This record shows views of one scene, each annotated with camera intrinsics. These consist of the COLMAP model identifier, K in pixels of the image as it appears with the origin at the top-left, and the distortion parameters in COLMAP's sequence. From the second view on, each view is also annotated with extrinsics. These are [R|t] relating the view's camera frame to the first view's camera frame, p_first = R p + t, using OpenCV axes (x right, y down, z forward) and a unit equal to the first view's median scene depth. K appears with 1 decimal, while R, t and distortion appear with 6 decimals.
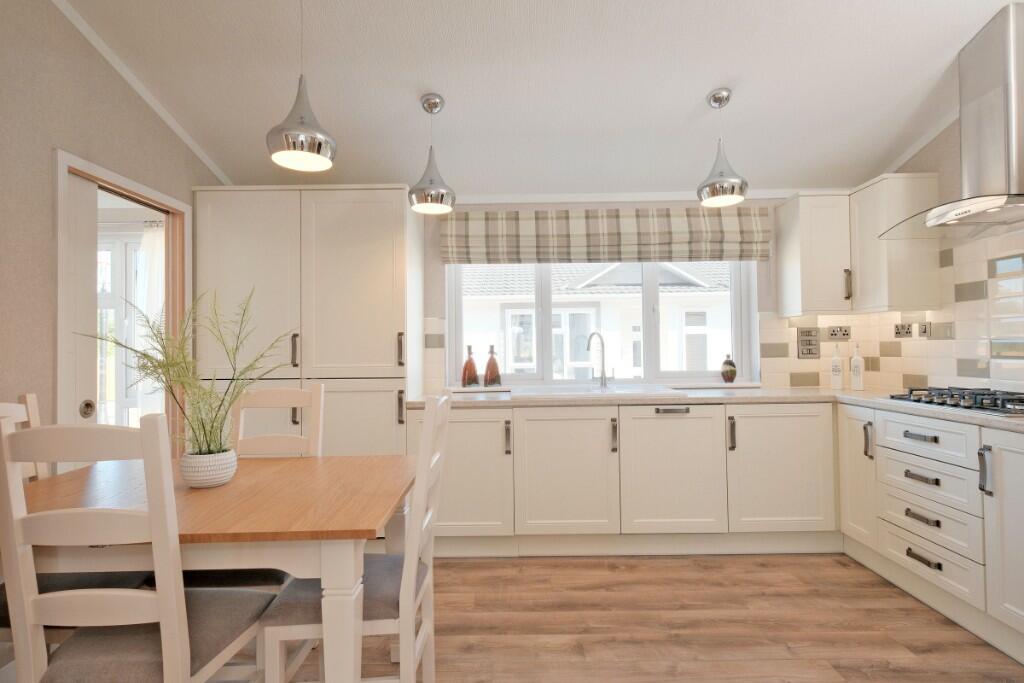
lens RADIAL K [[524.9, 0, 512.0], [0, 524.9, 341.5], [0, 0, 1]] dist [0.000902, -0.000003]
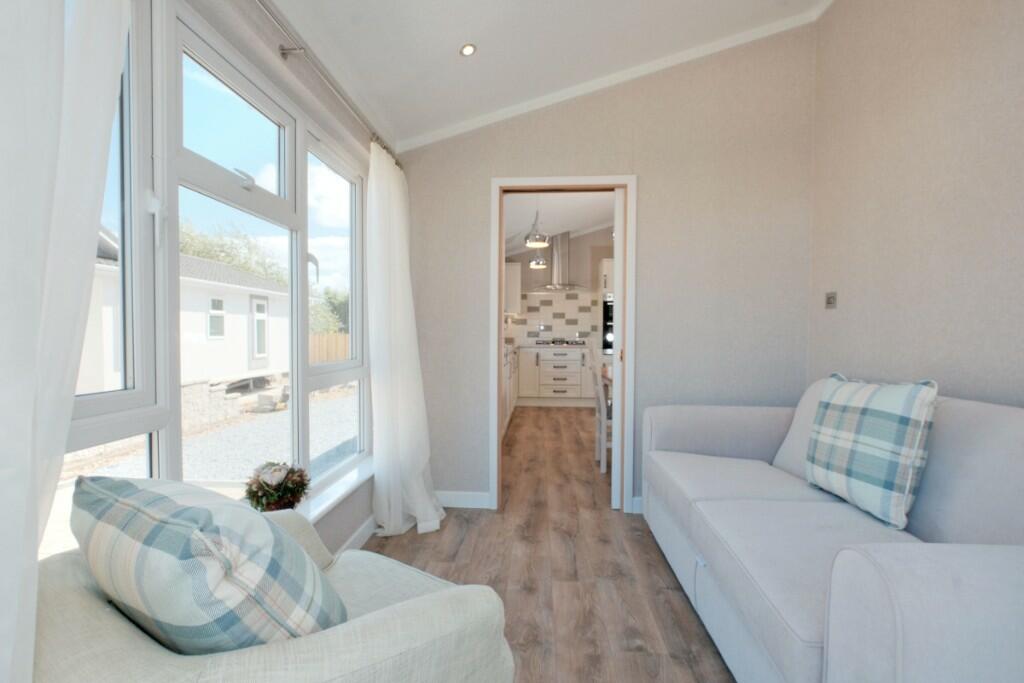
lens RADIAL K [[441.4, 0, 509.9], [0, 441.4, 344.4], [0, 0, 1]] dist [-0.007348, -0.000055]
pose [[0.072113, -0.004733, 0.997385, -1.715055], [-0.026103, 0.999637, 0.006631, 0.095756], [-0.997055, -0.026513, 0.071963, 0.973189]]
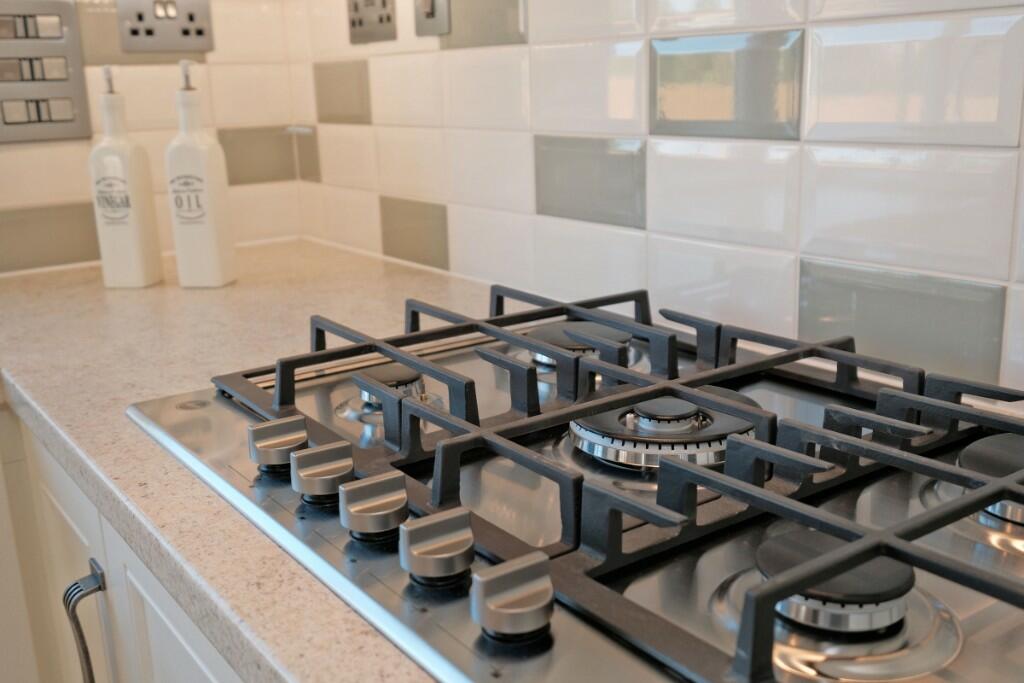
lens RADIAL K [[1039.0, 0, 512.0], [0, 1039.0, 341.5], [0, 0, 1]] dist [0.000571, -0.004337]
pose [[0.810967, -0.155402, 0.564077, 0.618482], [0.010462, 0.967780, 0.251580, 0.006844], [-0.584999, -0.198122, 0.786463, 0.689152]]
